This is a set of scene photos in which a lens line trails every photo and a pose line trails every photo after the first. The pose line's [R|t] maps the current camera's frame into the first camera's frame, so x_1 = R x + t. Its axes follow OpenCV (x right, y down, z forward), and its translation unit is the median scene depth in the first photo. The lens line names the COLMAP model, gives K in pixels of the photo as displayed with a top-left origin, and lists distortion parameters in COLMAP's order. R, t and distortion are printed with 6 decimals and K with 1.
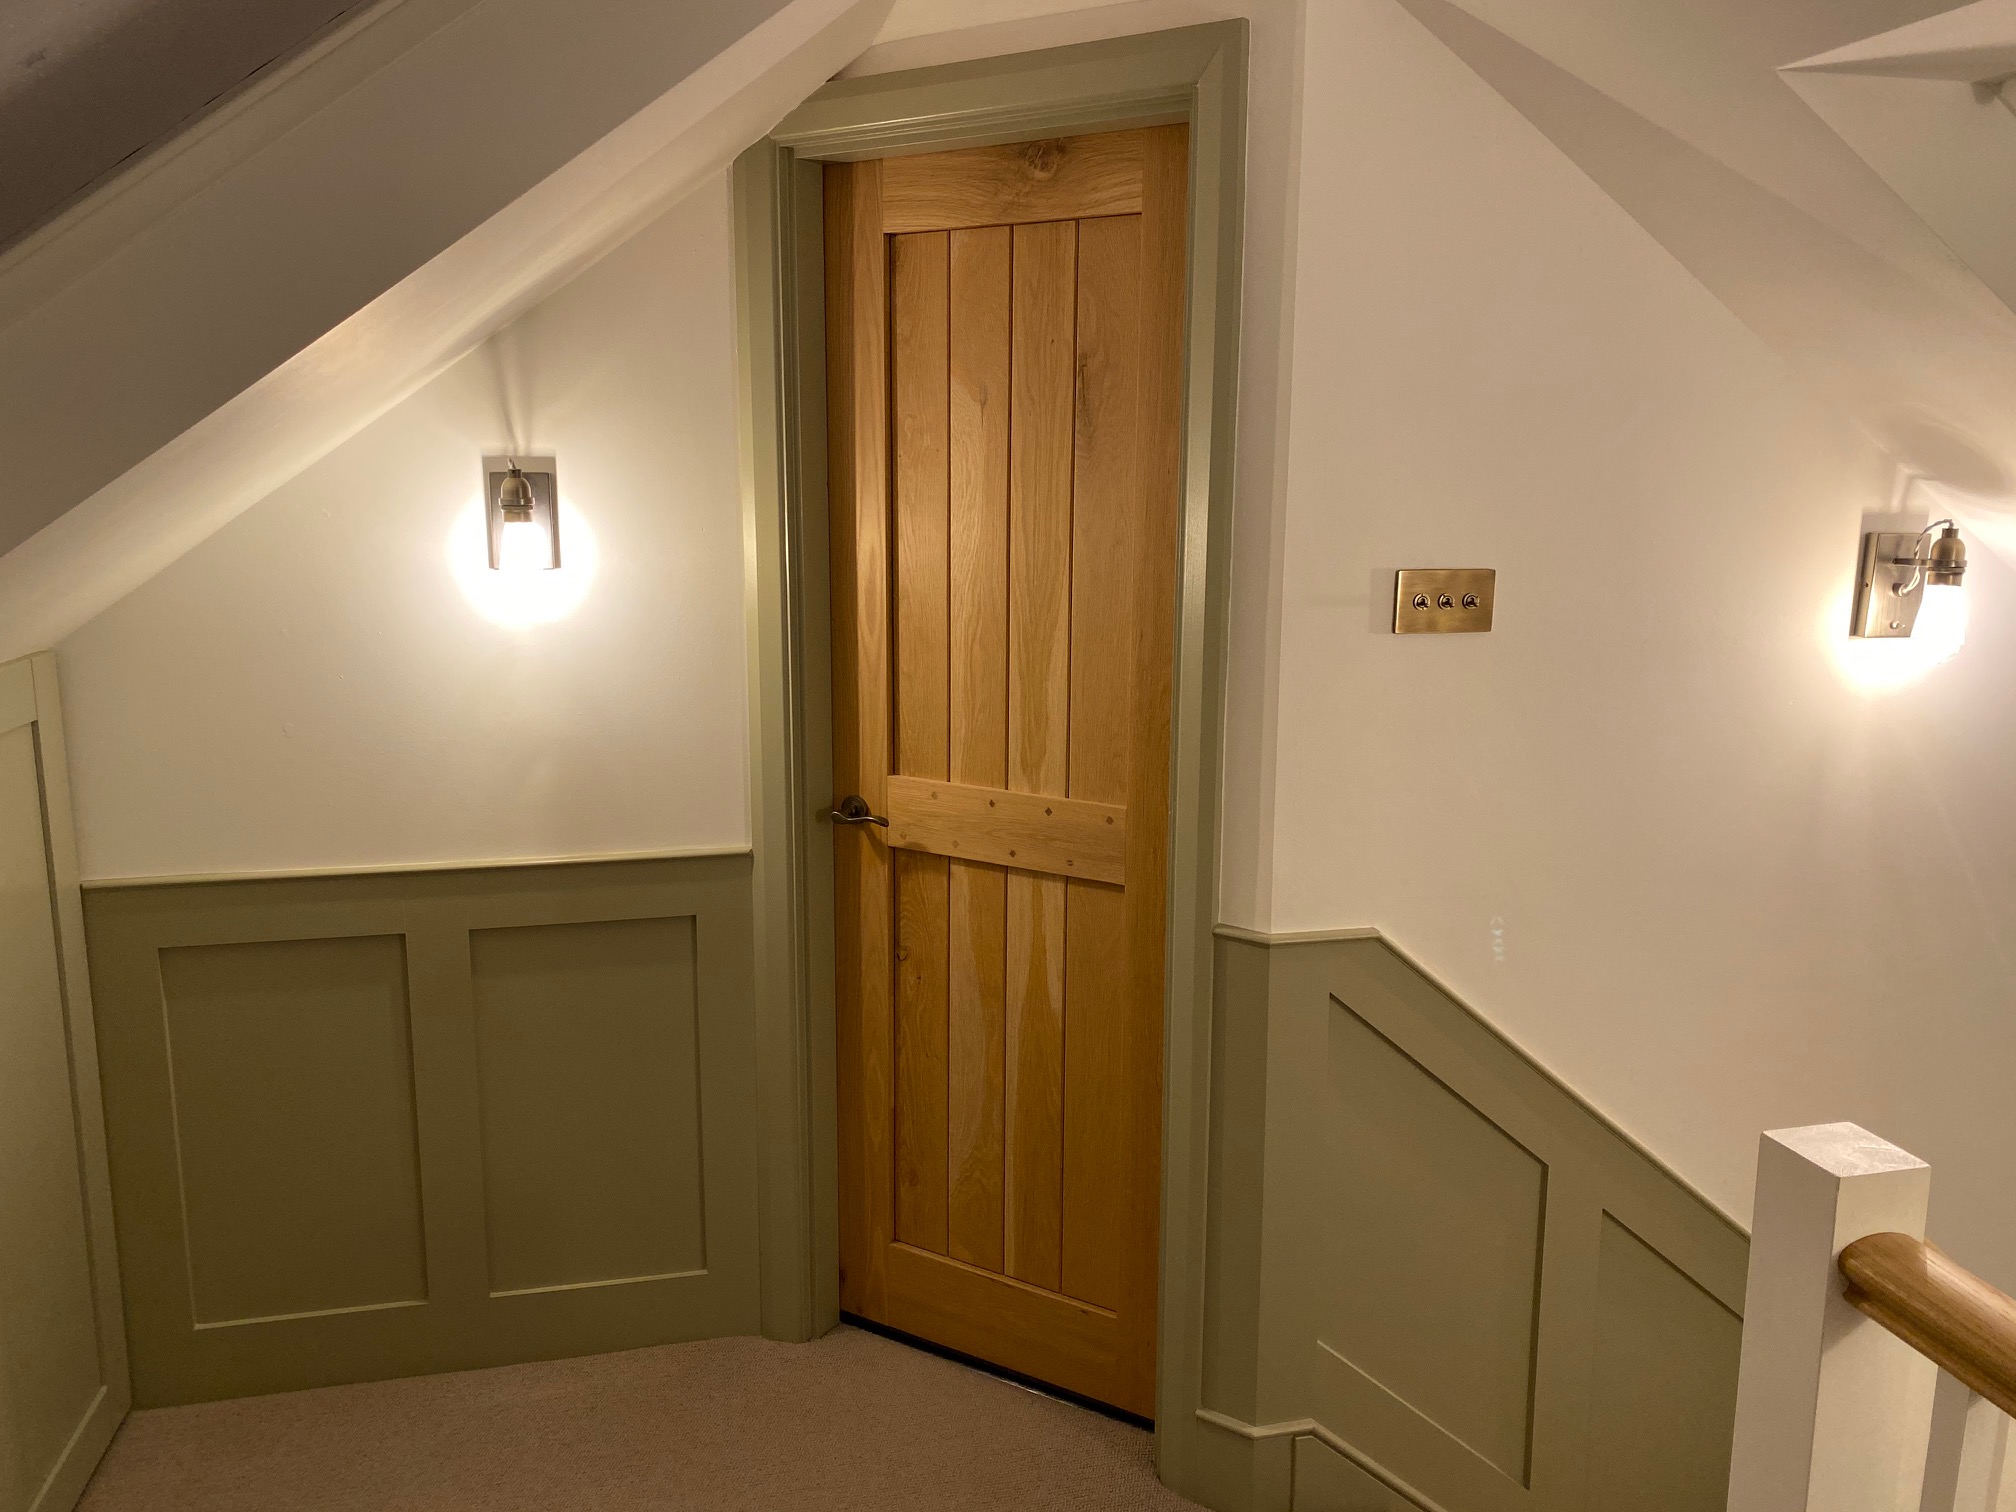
lens RADIAL K [[1550.9, 0, 1003.6], [0, 1550.9, 745.3], [0, 0, 1]] dist [0.025722, -0.022014]
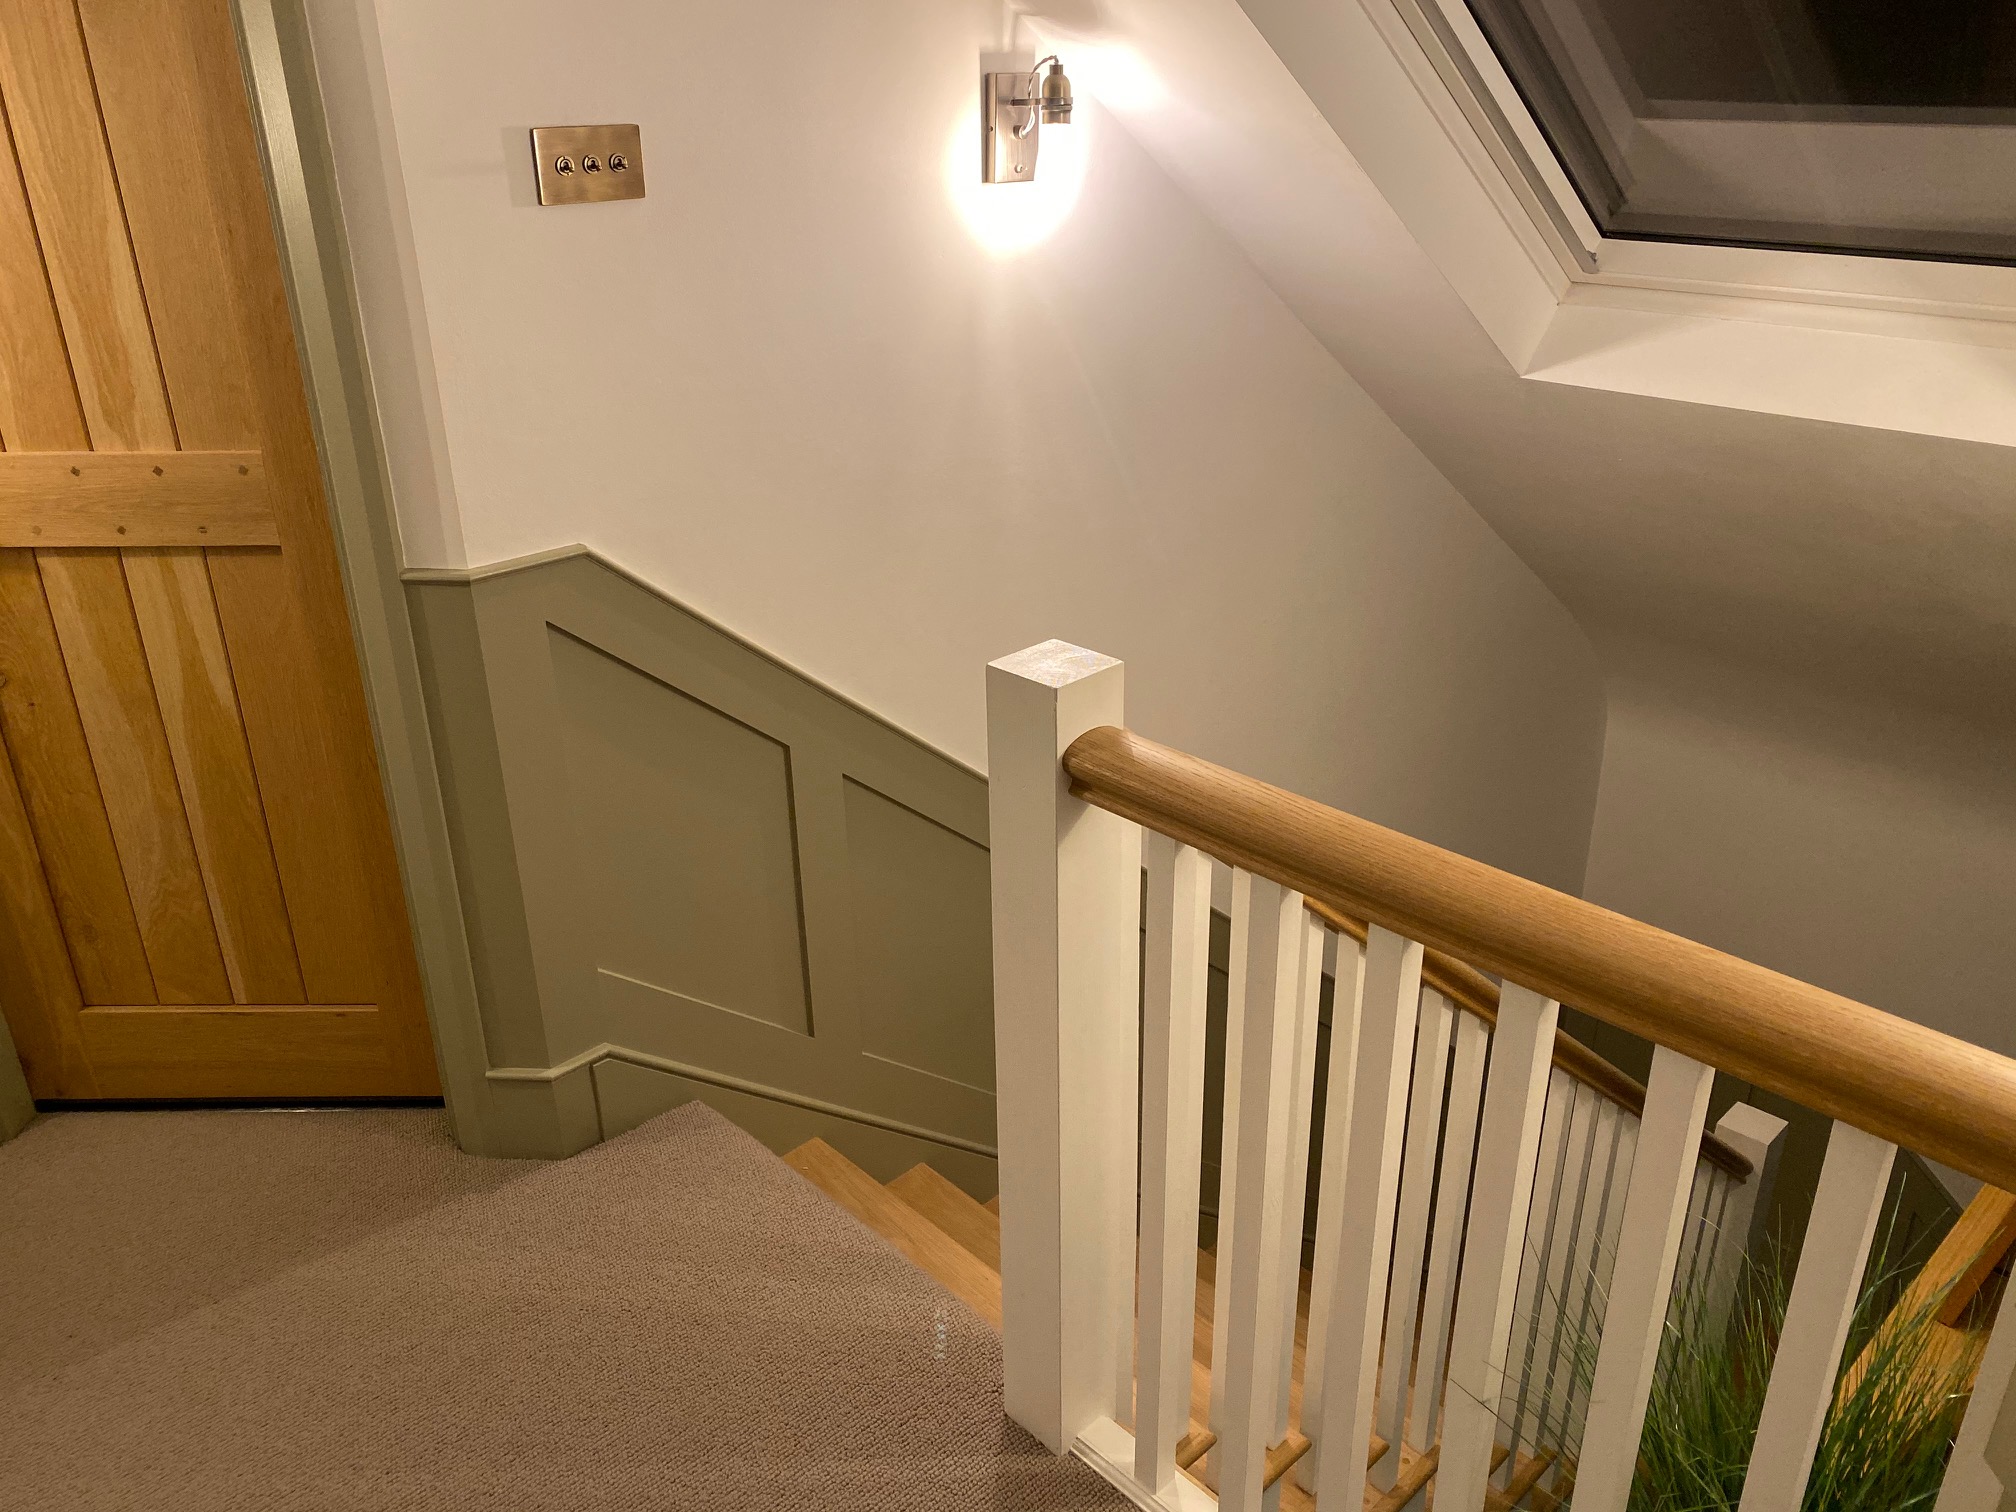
lens RADIAL K [[1550.9, 0, 1003.6], [0, 1550.9, 745.3], [0, 0, 1]] dist [0.025722, -0.022014]
pose [[0.858204, -0.226355, 0.460705, 0.000256], [0.113064, 0.958835, 0.260483, 0.019595], [-0.500702, -0.171459, 0.848469, 0.063932]]
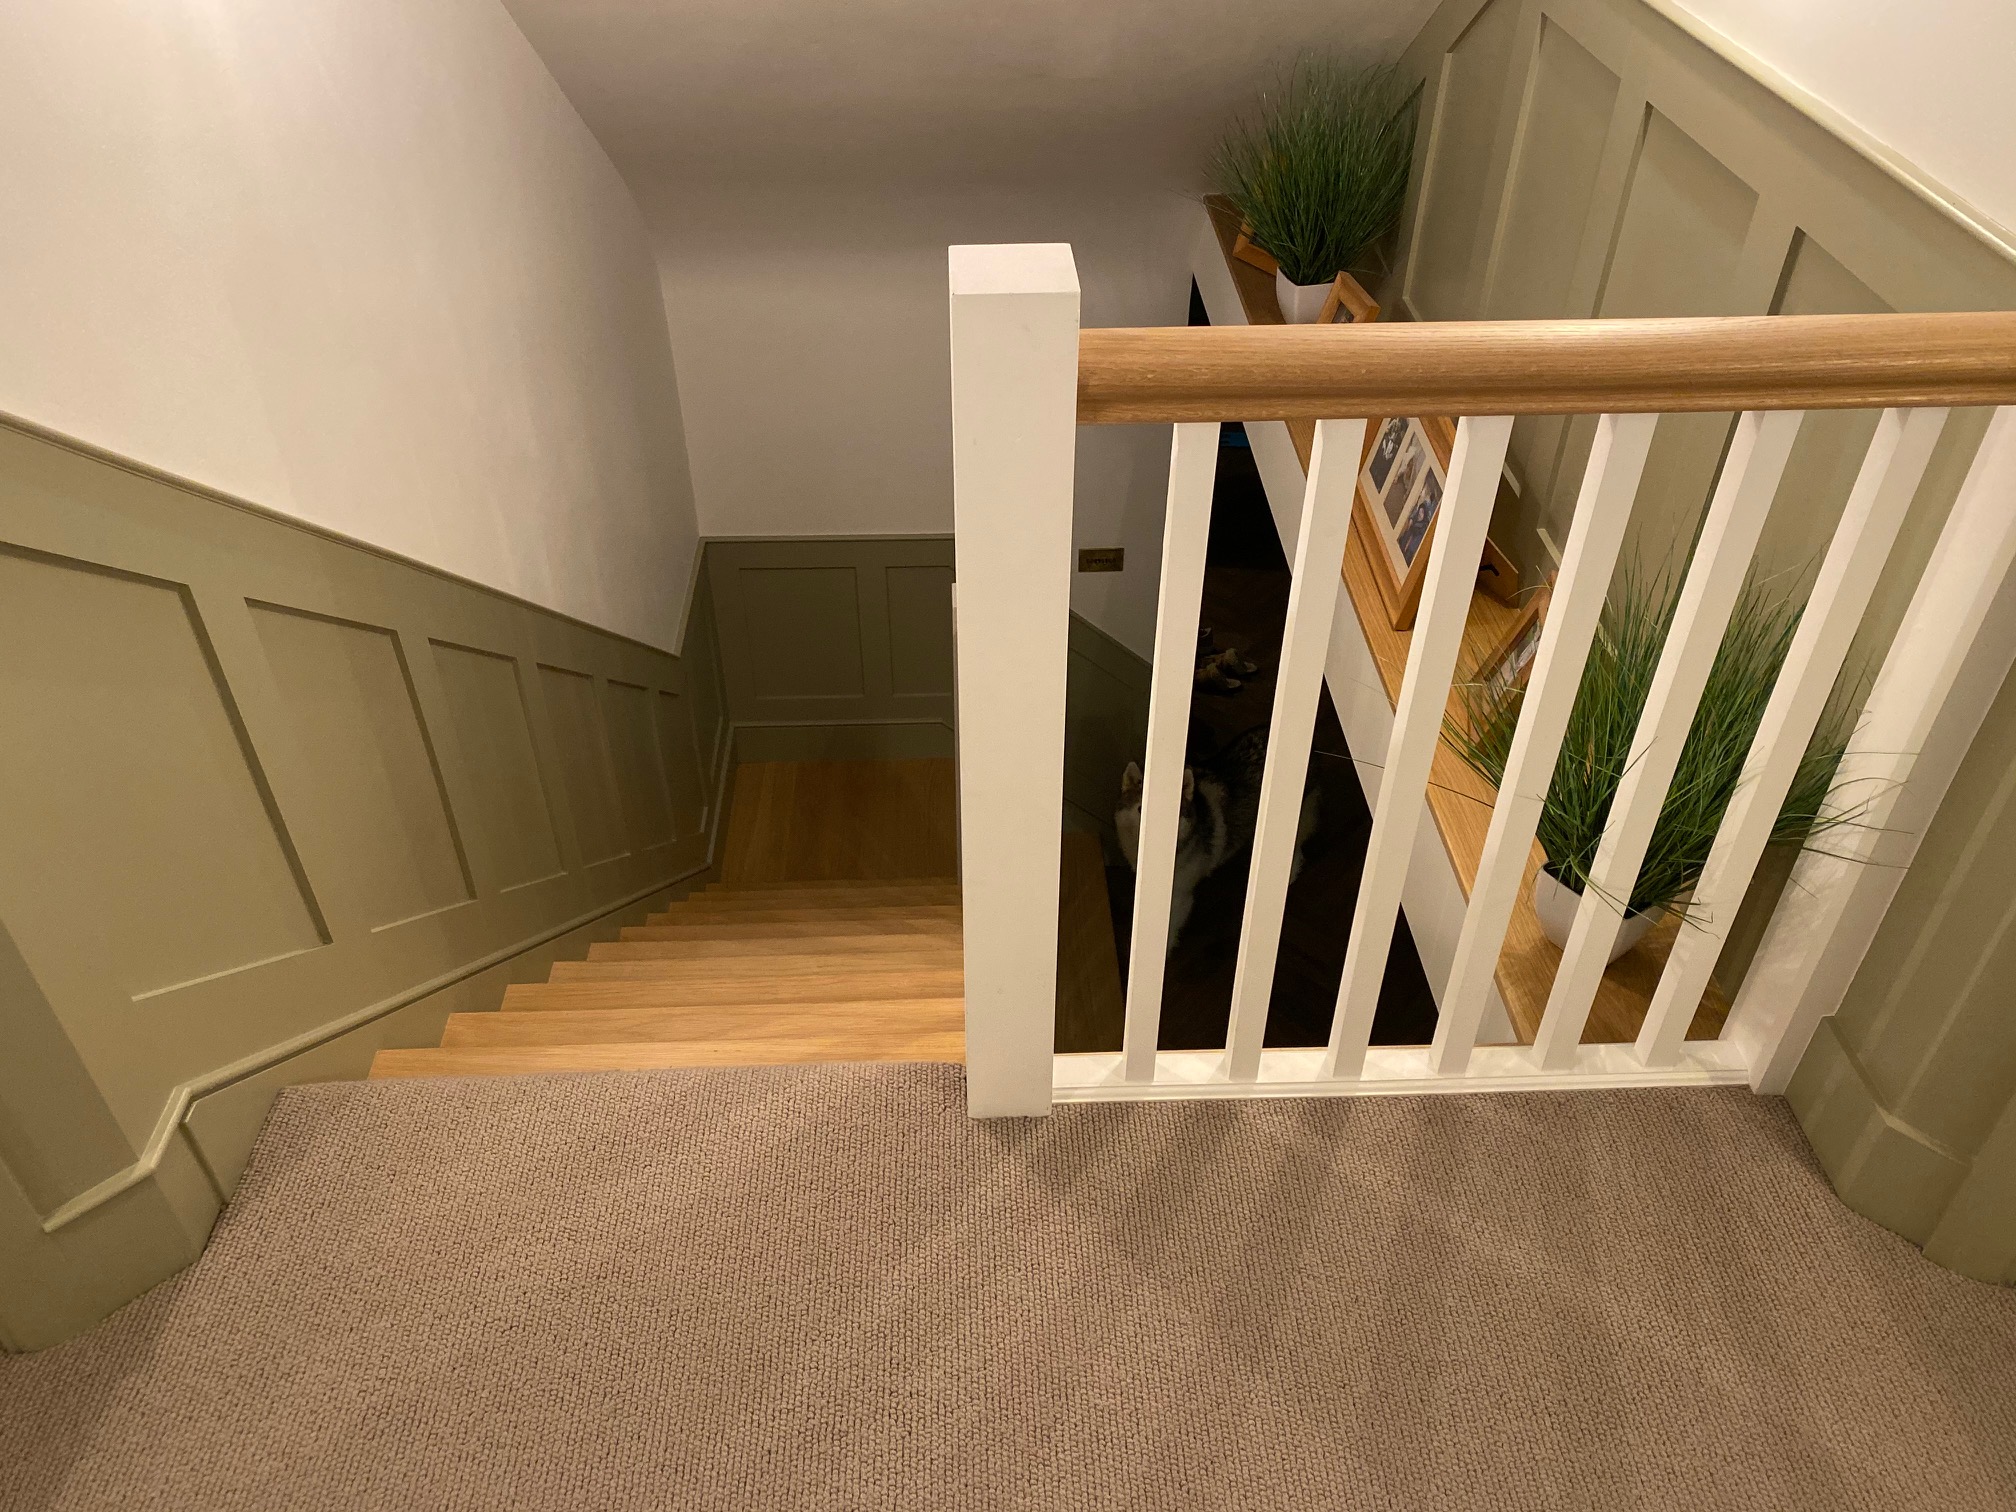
lens RADIAL K [[1550.9, 0, 1003.6], [0, 1550.9, 745.3], [0, 0, 1]] dist [0.025722, -0.022014]
pose [[0.181808, -0.614172, 0.767944, -0.191603], [0.181131, 0.788513, 0.587740, -0.024325], [-0.966508, 0.032242, 0.254604, 0.533942]]
